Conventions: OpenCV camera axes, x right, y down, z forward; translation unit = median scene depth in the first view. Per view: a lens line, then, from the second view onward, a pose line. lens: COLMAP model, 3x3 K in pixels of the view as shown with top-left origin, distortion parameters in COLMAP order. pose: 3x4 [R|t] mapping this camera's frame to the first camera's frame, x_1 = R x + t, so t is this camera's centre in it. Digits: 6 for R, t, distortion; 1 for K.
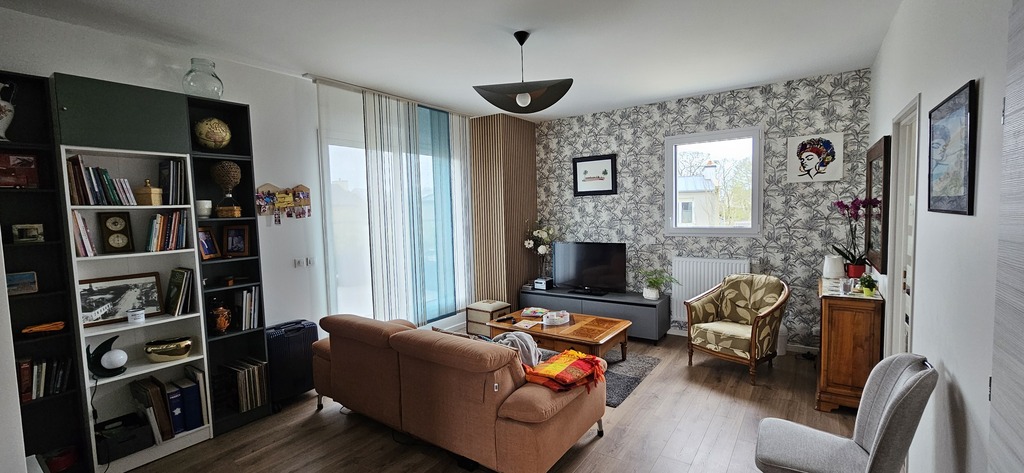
lens RADIAL K [[424.4, 0, 513.2], [0, 424.4, 239.3], [0, 0, 1]] dist [-0.000519, -0.000030]
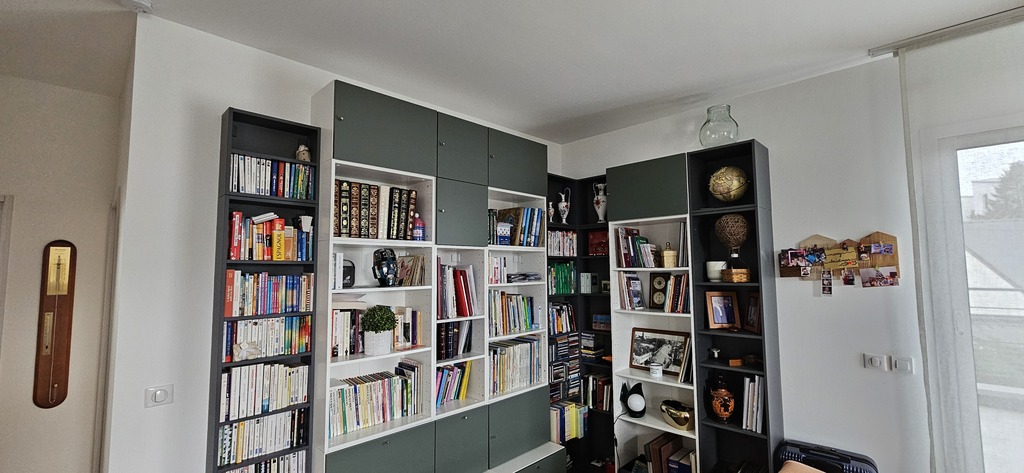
lens RADIAL K [[424.4, 0, 513.2], [0, 424.4, 239.3], [0, 0, 1]] dist [-0.000519, -0.000030]
pose [[-0.153173, -0.041220, -0.987339, 0.223571], [-0.055205, 0.997926, -0.033098, -0.087519], [0.986656, 0.049436, -0.155131, 0.735683]]
